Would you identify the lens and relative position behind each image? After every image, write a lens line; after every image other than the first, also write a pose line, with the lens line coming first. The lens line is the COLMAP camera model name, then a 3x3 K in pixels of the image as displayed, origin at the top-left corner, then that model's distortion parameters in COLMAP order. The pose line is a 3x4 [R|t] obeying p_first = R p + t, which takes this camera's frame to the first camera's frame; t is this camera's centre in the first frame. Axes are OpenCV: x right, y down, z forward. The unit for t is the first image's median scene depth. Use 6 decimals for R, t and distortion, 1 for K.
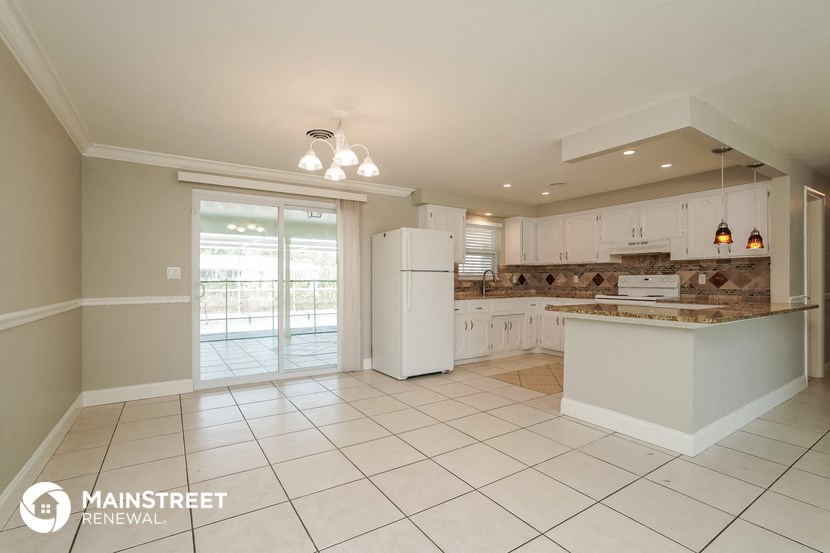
lens RADIAL K [[384.9, 0, 419.8], [0, 384.9, 275.2], [0, 0, 1]] dist [-0.026507, 0.001367]
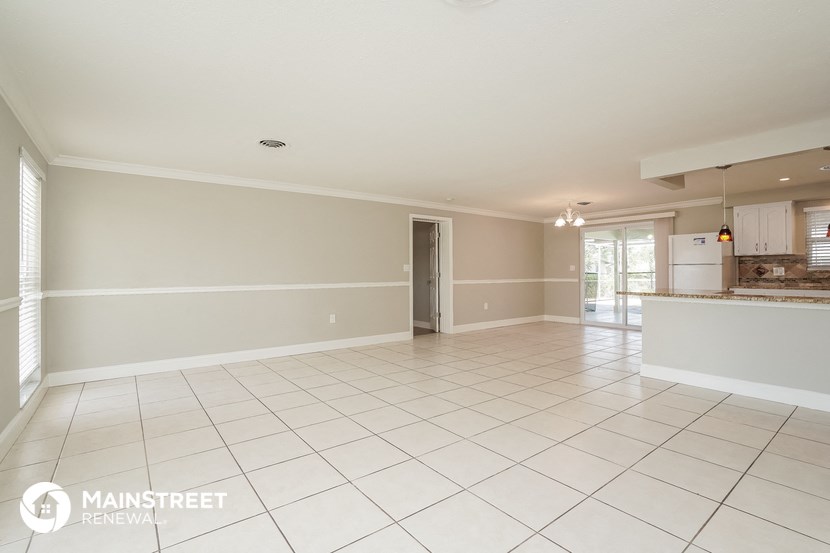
lens RADIAL K [[384.9, 0, 411.6], [0, 384.9, 267.8], [0, 0, 1]] dist [-0.026507, 0.001367]
pose [[0.072487, -0.011802, -0.997300, 0.961978], [0.012477, 0.999862, -0.010926, 0.002813], [0.997291, -0.011651, 0.072624, -0.060752]]
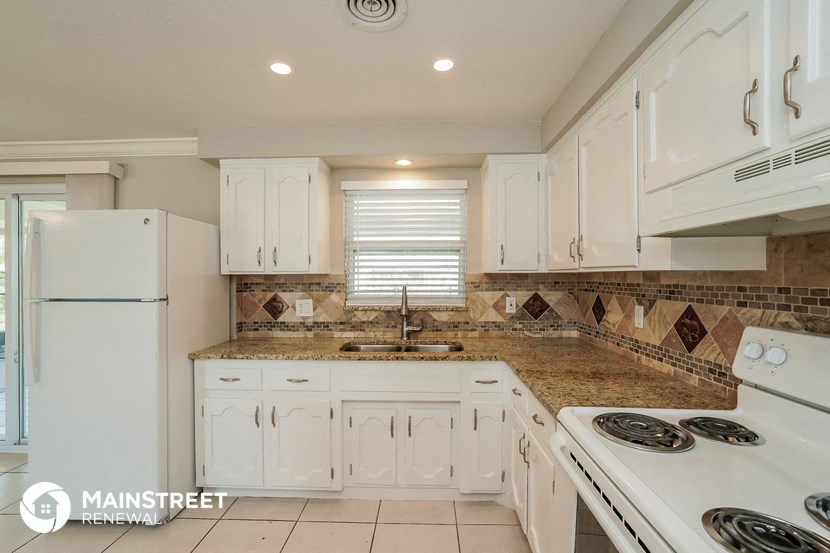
lens RADIAL K [[384.9, 0, 413.7], [0, 384.9, 282.2], [0, 0, 1]] dist [-0.026507, 0.001367]
pose [[0.811042, 0.006862, -0.584947, 0.454688], [0.008515, 0.999687, 0.023534, -0.029480], [0.584925, -0.024068, 0.810730, 0.648965]]
